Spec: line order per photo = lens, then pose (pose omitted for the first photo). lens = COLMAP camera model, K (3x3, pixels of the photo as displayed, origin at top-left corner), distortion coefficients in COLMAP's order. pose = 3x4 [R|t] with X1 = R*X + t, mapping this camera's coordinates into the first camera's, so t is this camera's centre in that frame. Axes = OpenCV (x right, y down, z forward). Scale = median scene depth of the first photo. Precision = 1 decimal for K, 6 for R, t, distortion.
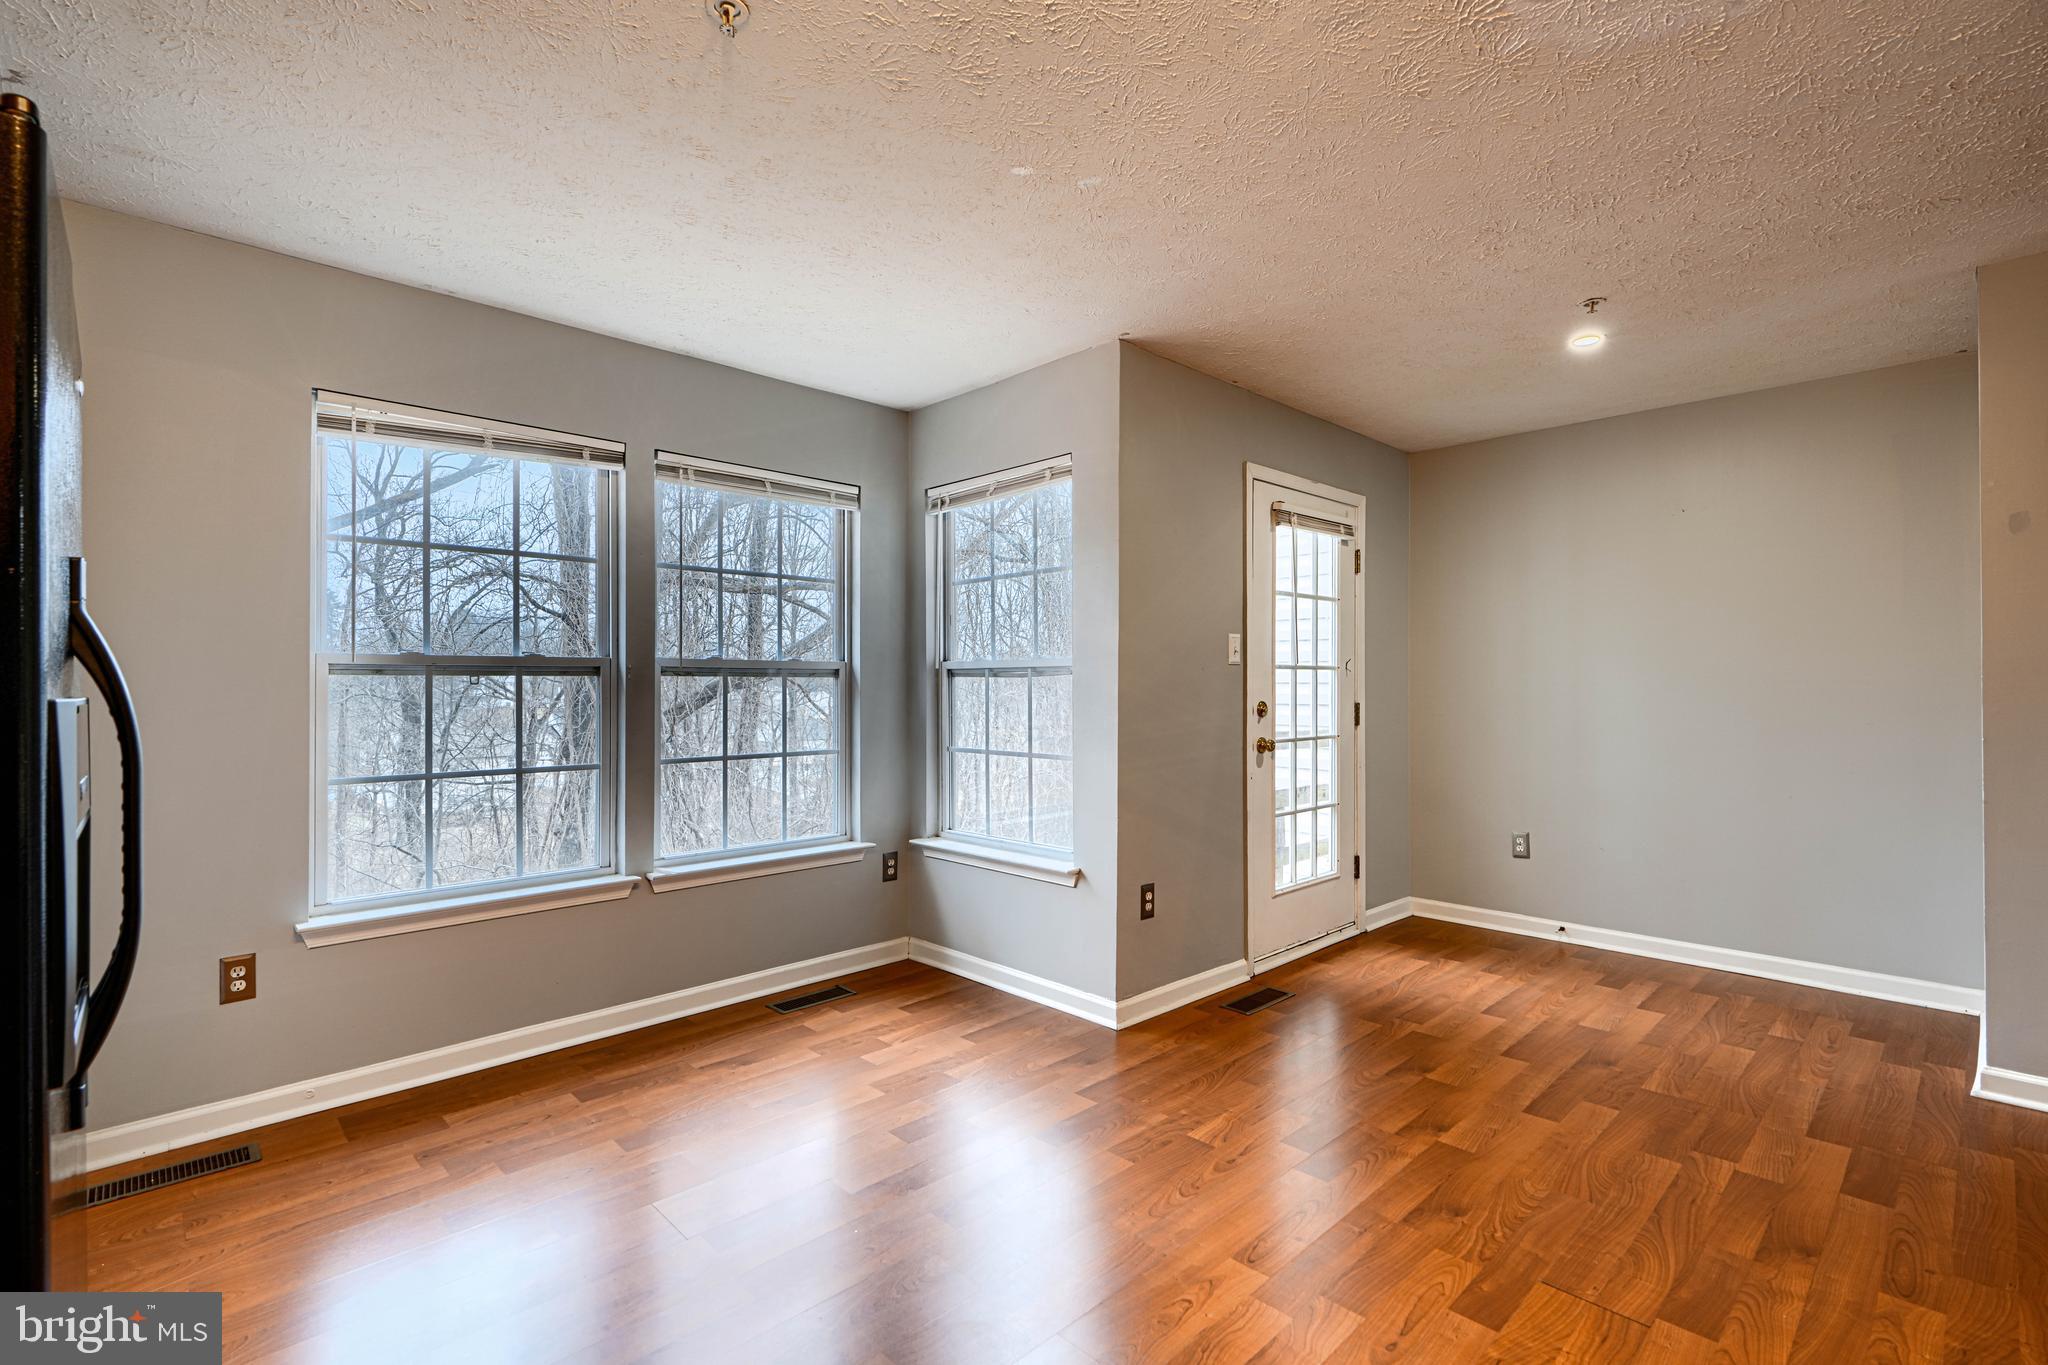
lens RADIAL K [[928.4, 0, 1026.2], [0, 928.4, 679.7], [0, 0, 1]] dist [0.000903, 0.000600]
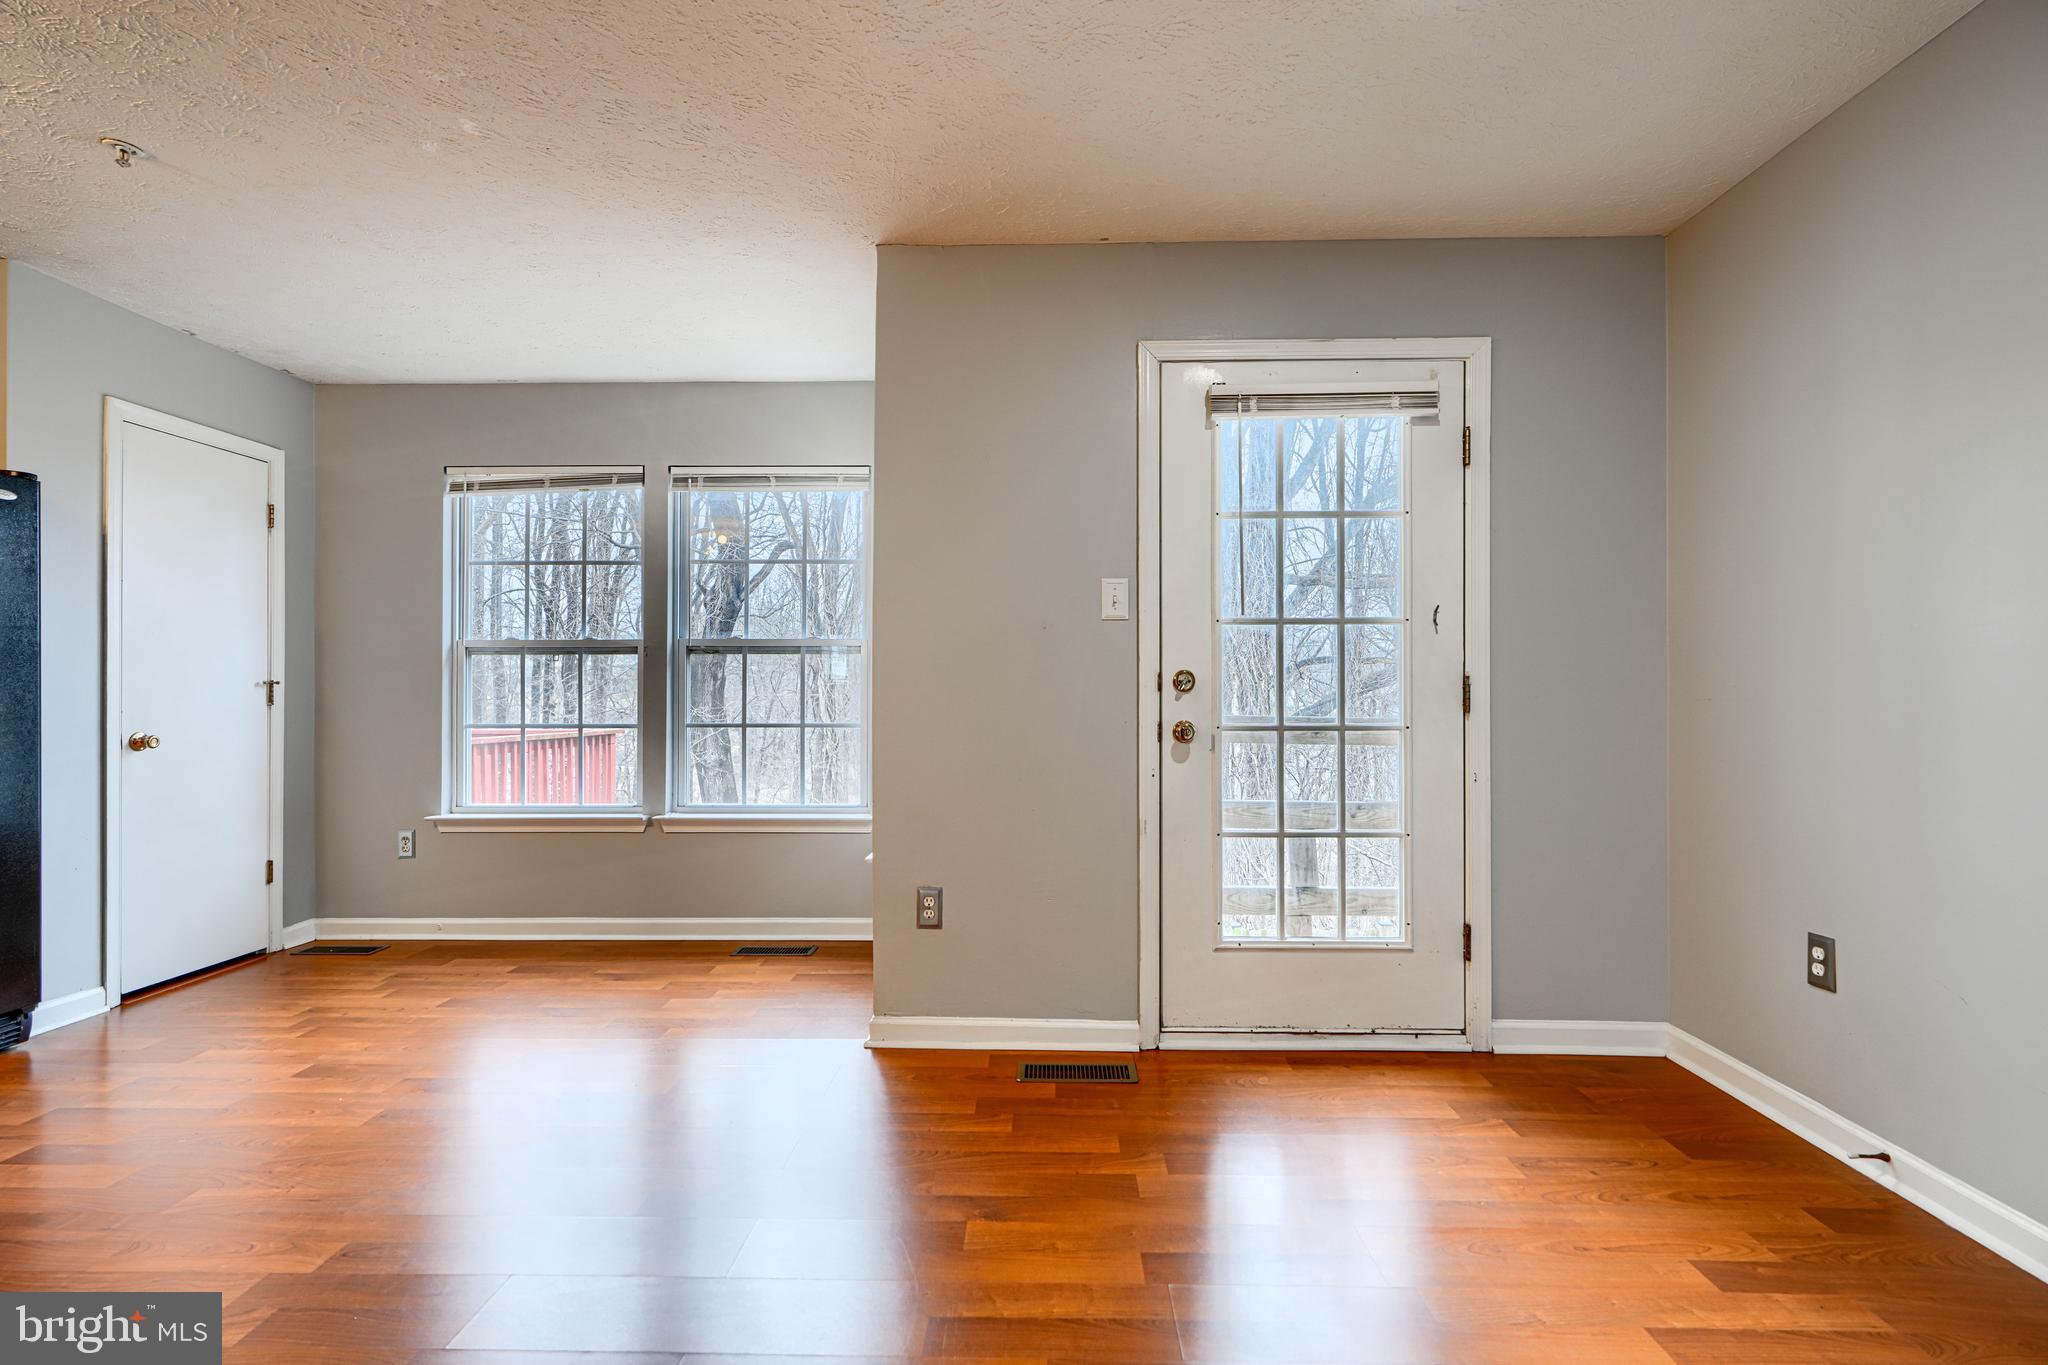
lens RADIAL K [[928.4, 0, 1027.4], [0, 928.4, 682.1], [0, 0, 1]] dist [0.000903, 0.000600]
pose [[0.703234, -0.005775, -0.710935, 0.773209], [0.004854, 0.999983, -0.003321, 0.039403], [0.710942, -0.001116, 0.703250, 0.471325]]
